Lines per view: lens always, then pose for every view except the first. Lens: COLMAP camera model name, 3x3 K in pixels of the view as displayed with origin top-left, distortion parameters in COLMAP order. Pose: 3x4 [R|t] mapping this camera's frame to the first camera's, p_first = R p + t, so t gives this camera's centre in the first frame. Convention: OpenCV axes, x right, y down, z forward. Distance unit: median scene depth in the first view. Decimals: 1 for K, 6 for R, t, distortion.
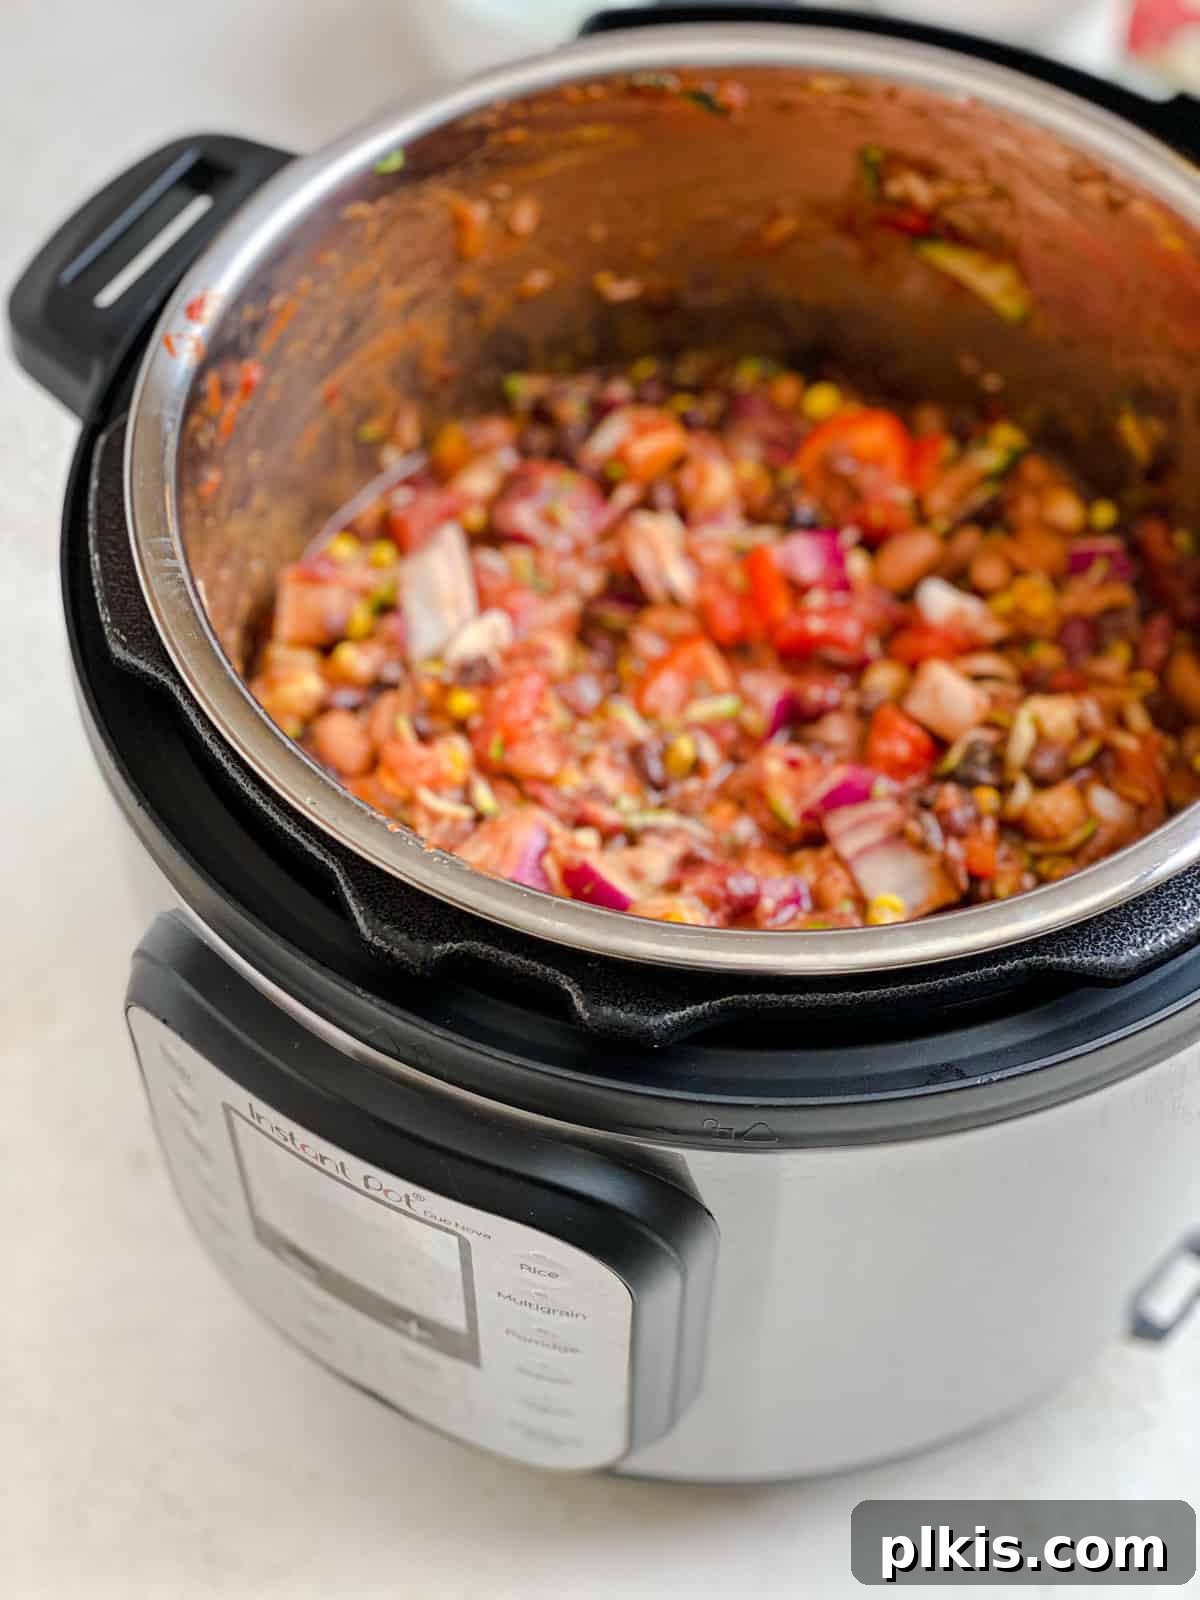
lens RADIAL K [[2210.9, 0, 600.0], [0, 2210.9, 800.0], [0, 0, 1]] dist [0.026784, 0.057919]
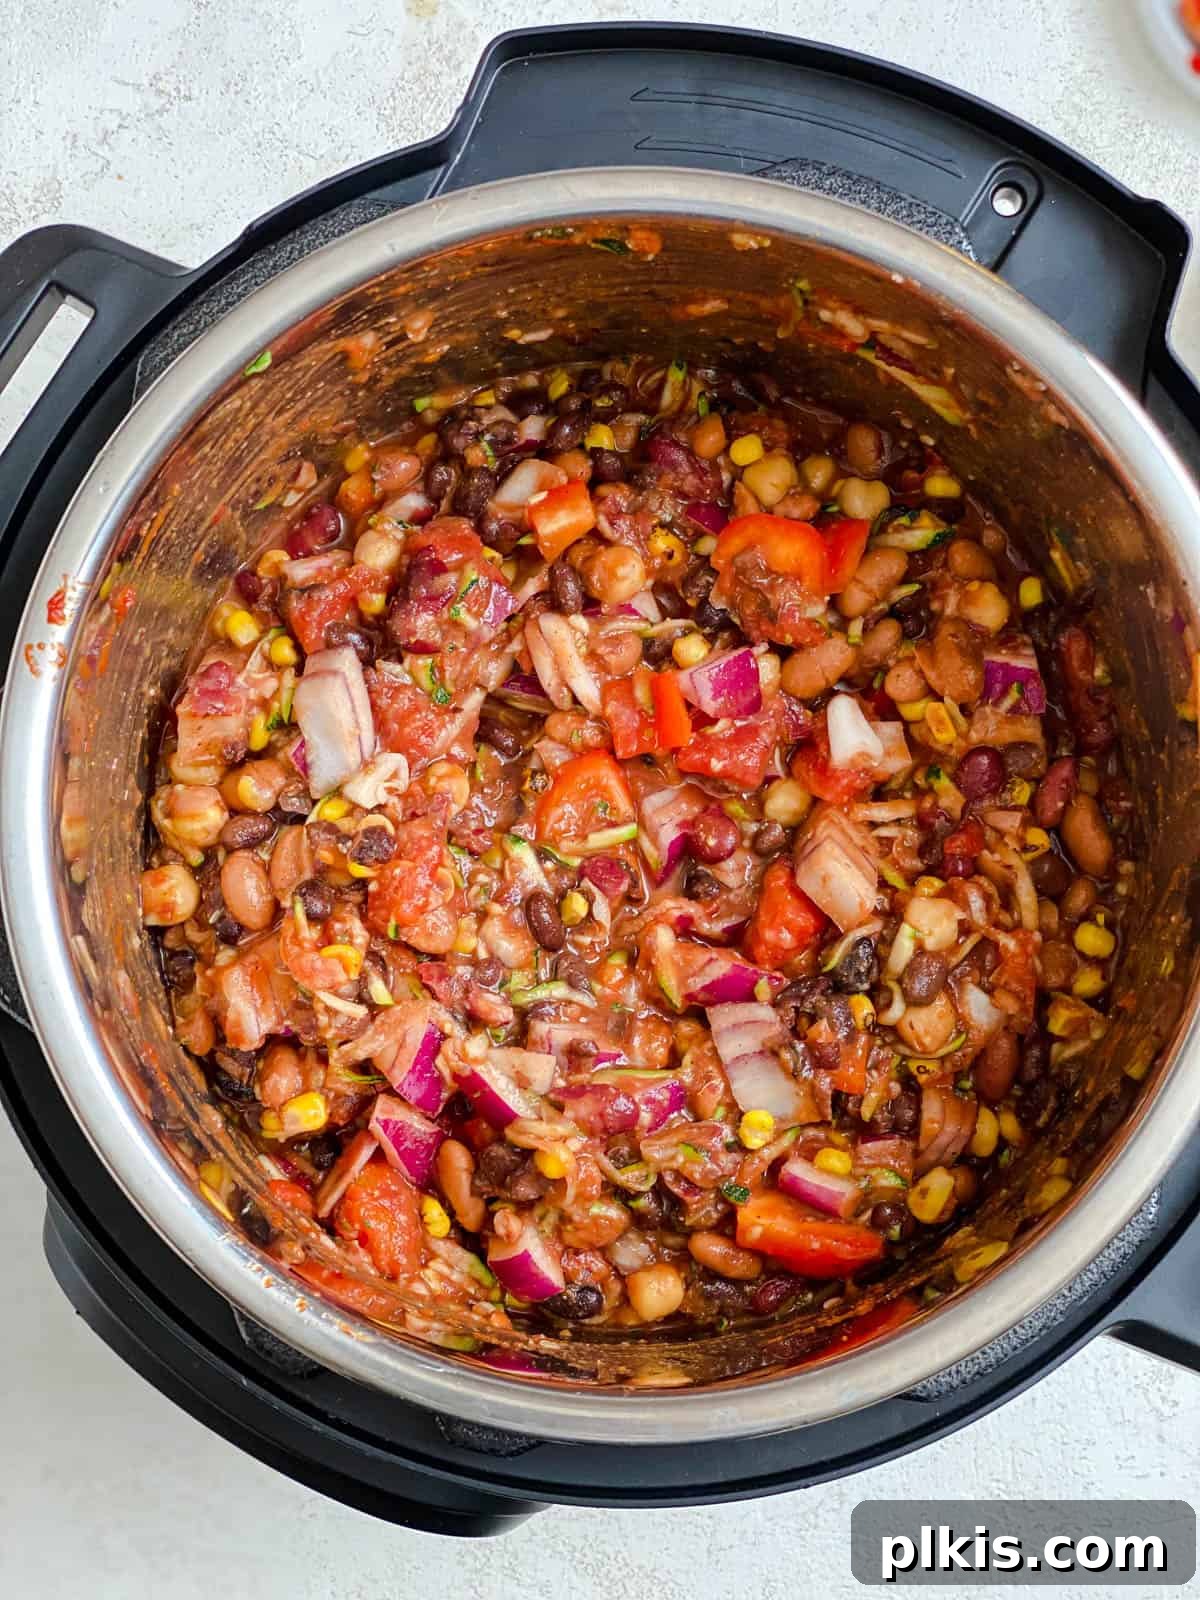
lens RADIAL K [[2210.9, 0, 600.0], [0, 2210.9, 800.0], [0, 0, 1]] dist [0.026784, 0.057919]
pose [[0.999756, 0.021211, -0.006122, 0.051419], [-0.016079, 0.889604, 0.456450, -0.514146], [0.015128, -0.456240, 0.889728, 0.109852]]
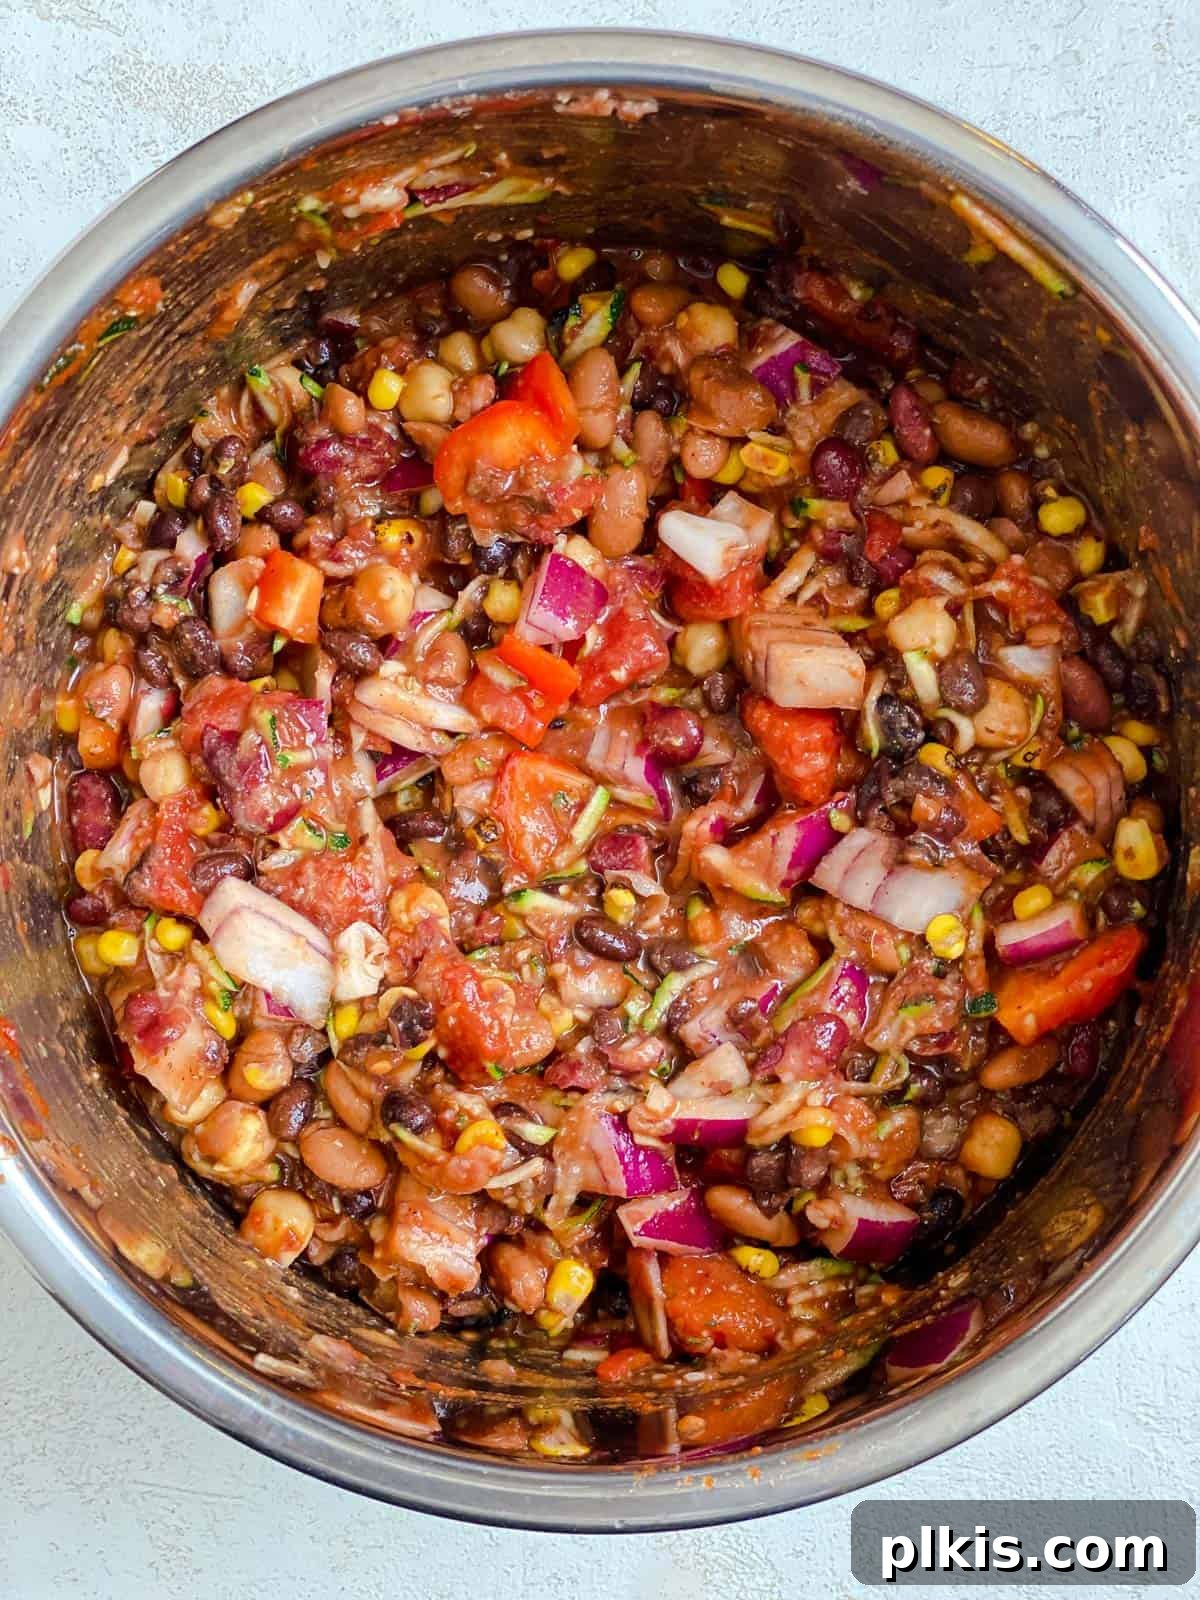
lens RADIAL K [[2210.9, 0, 600.0], [0, 2210.9, 800.0], [0, 0, 1]] dist [0.026784, 0.057919]
pose [[0.721410, -0.691621, 0.035035, 0.027222], [0.573391, 0.624925, 0.529803, -0.509314], [-0.388317, -0.362116, 0.847397, 0.250726]]
